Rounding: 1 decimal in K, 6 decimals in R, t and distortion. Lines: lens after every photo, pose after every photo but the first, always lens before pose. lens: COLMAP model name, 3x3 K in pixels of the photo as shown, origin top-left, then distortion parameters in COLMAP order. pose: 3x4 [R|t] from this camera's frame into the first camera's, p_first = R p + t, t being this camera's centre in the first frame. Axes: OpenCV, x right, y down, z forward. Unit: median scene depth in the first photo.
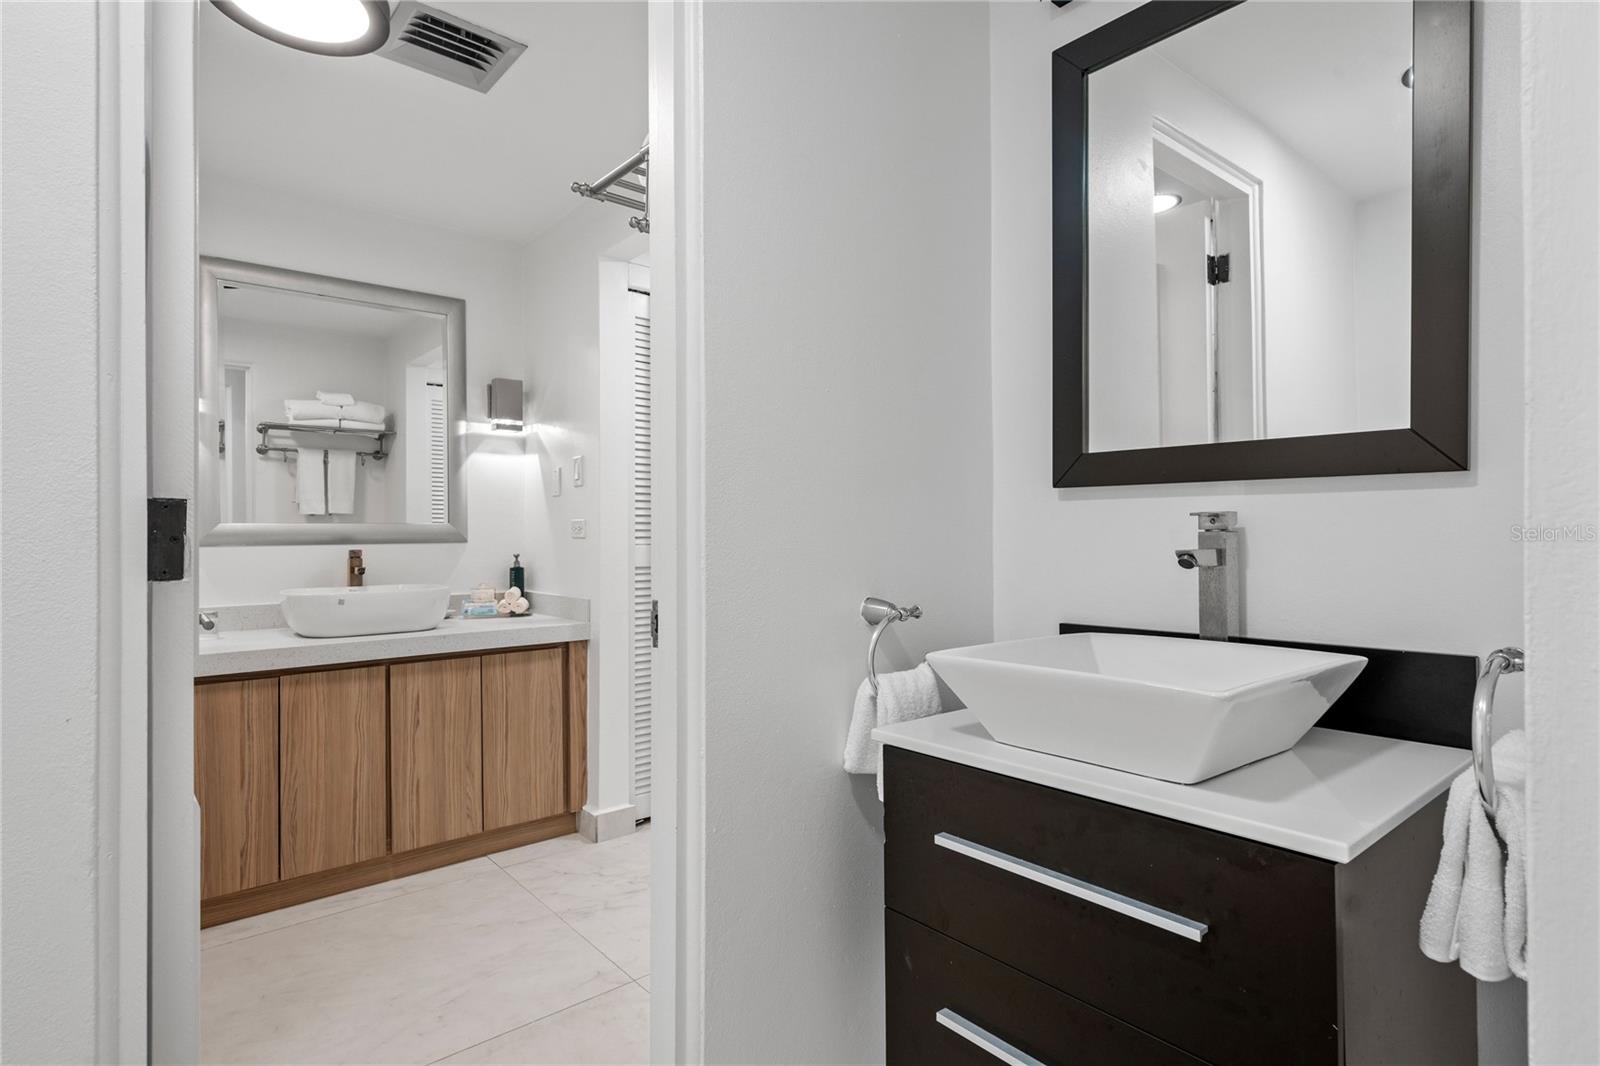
lens RADIAL K [[811.2, 0, 806.3], [0, 811.2, 523.9], [0, 0, 1]] dist [0.023362, -0.000352]
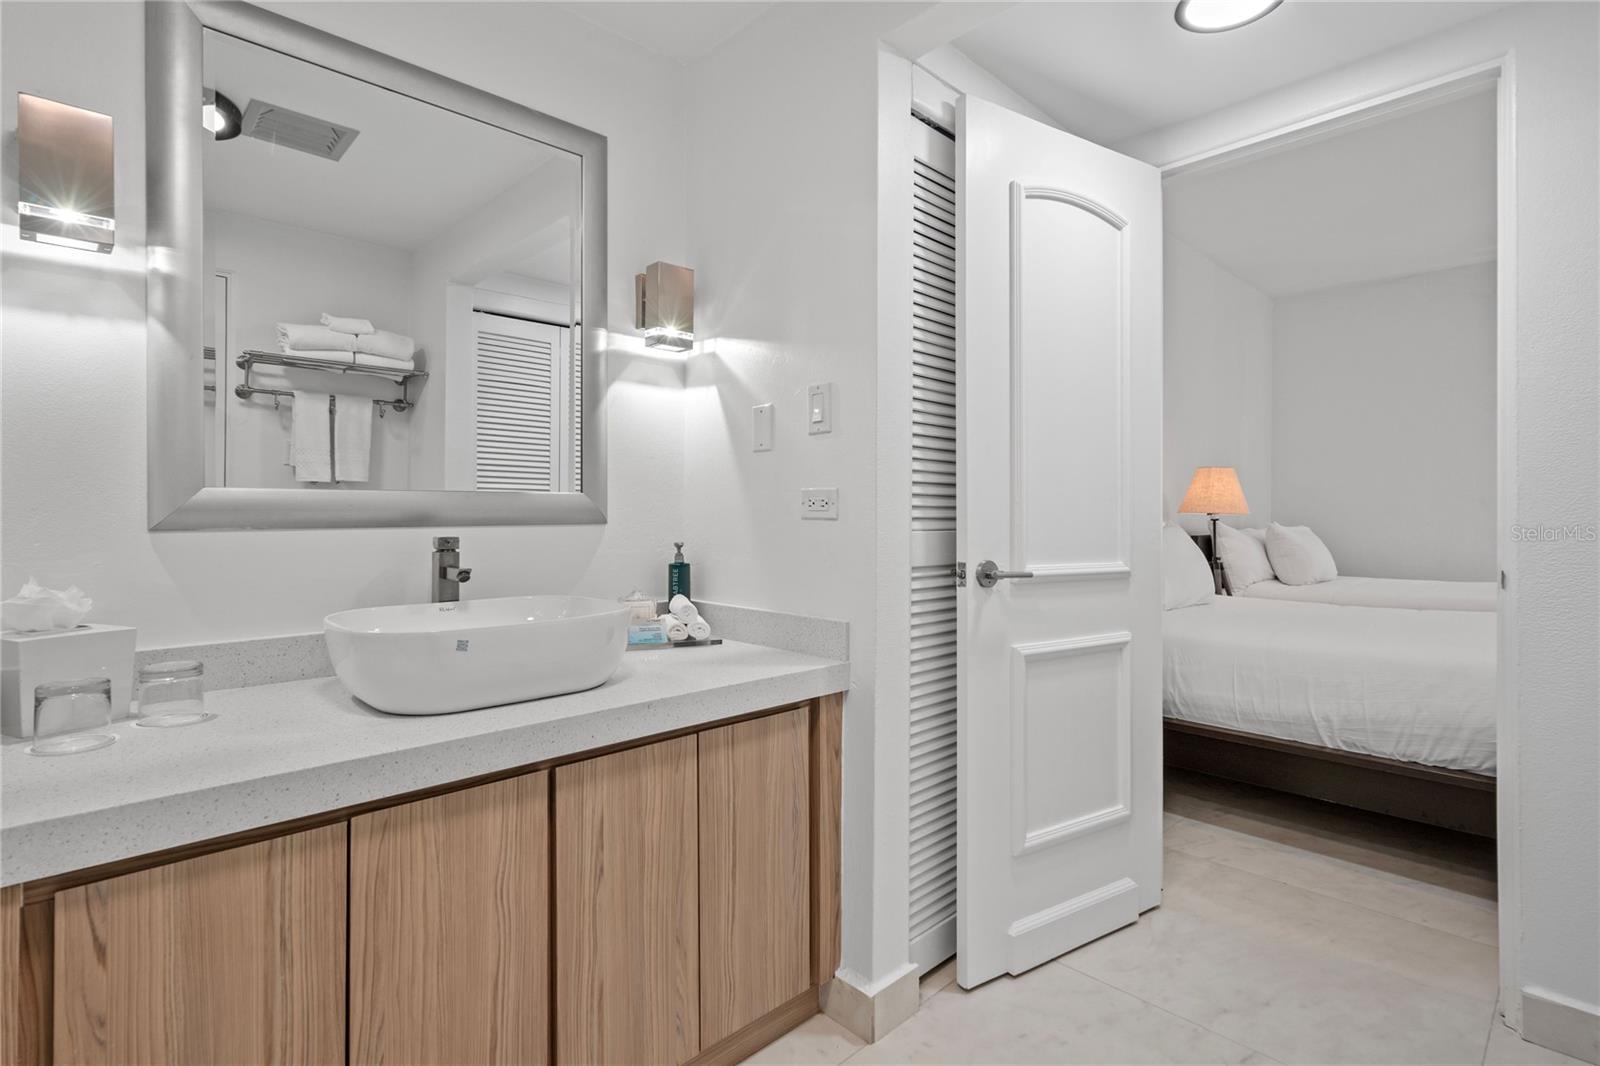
lens RADIAL K [[782.1, 0, 820.5], [0, 782.1, 501.5], [0, 0, 1]] dist [0.012700, 0.000409]
pose [[0.997301, 0.008292, 0.072955, -0.319404], [-0.008221, 0.999965, -0.001272, 0.005111], [-0.072963, 0.000669, 0.997334, 0.417440]]
